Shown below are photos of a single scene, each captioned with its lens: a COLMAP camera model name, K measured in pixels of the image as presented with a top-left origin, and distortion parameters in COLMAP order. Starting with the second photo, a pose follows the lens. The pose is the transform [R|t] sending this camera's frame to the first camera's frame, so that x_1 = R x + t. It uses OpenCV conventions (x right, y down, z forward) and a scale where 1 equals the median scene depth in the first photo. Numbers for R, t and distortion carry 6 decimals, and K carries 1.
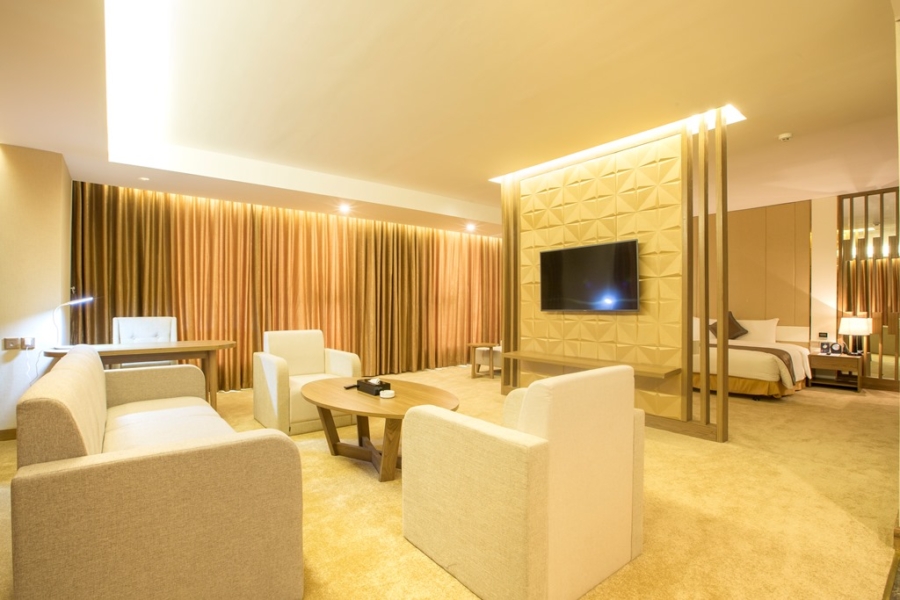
lens RADIAL K [[427.6, 0, 446.9], [0, 427.6, 308.5], [0, 0, 1]] dist [-0.027560, 0.000204]
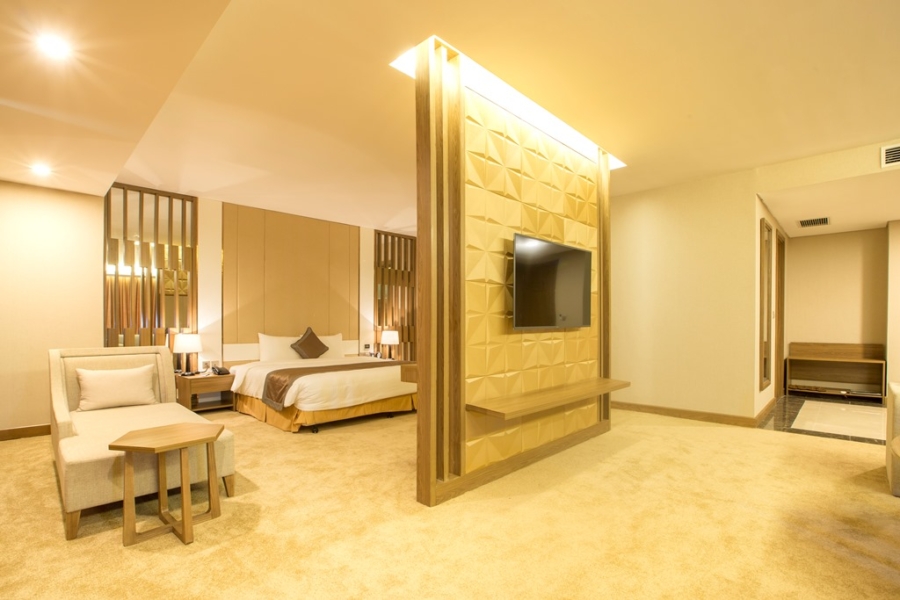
lens RADIAL K [[425.3, 0, 450.7], [0, 425.3, 329.2], [0, 0, 1]] dist [-0.013341, -0.000086]
pose [[-0.114245, -0.014927, 0.993340, -0.359276], [-0.001921, 0.999889, 0.014805, -0.002905], [-0.993451, -0.000217, -0.114261, 1.089891]]
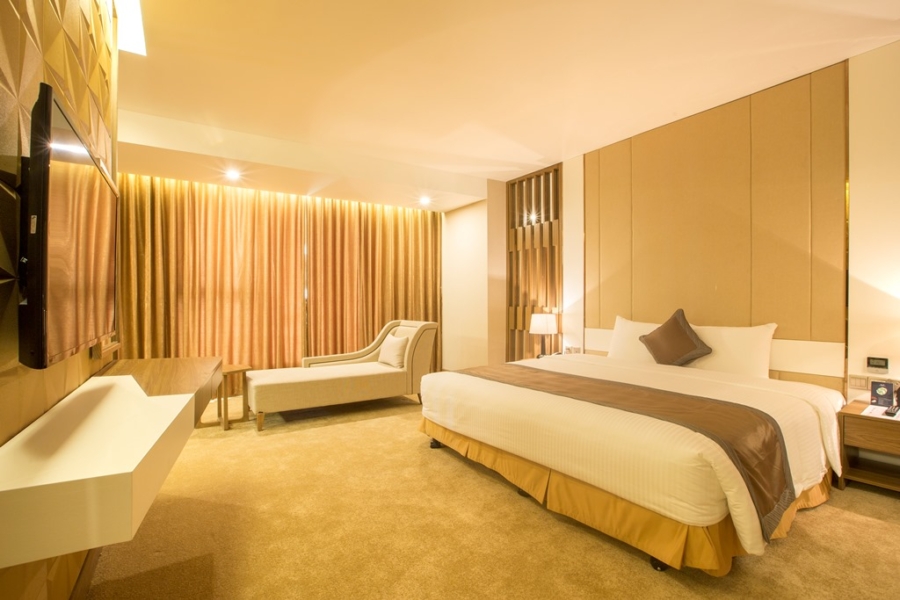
lens RADIAL K [[422.0, 0, 468.6], [0, 422.0, 301.7], [0, 0, 1]] dist [-0.004785, -0.000478]
pose [[0.998162, -0.004333, -0.060450, 0.603324], [0.004297, 0.999991, -0.000726, -0.002392], [0.060452, 0.000465, 0.998171, 0.646443]]
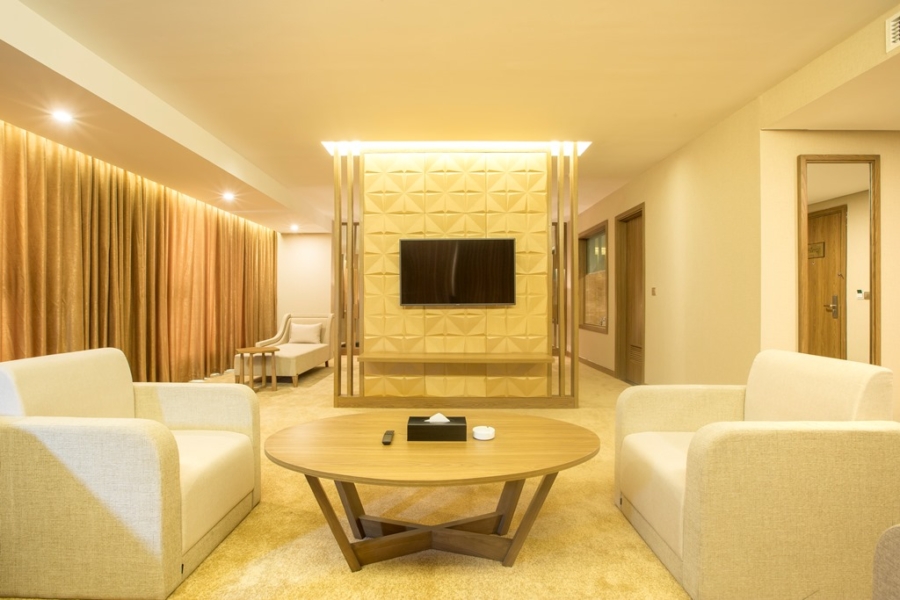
lens RADIAL K [[404.9, 0, 450.0], [0, 404.9, 300.0], [0, 0, 1]] dist [-0.035888, 0.000010]
pose [[0.636102, -0.001416, 0.771603, -0.344622], [0.004257, 0.999990, -0.001675, -0.003445], [-0.771593, 0.004350, 0.636102, 0.358795]]
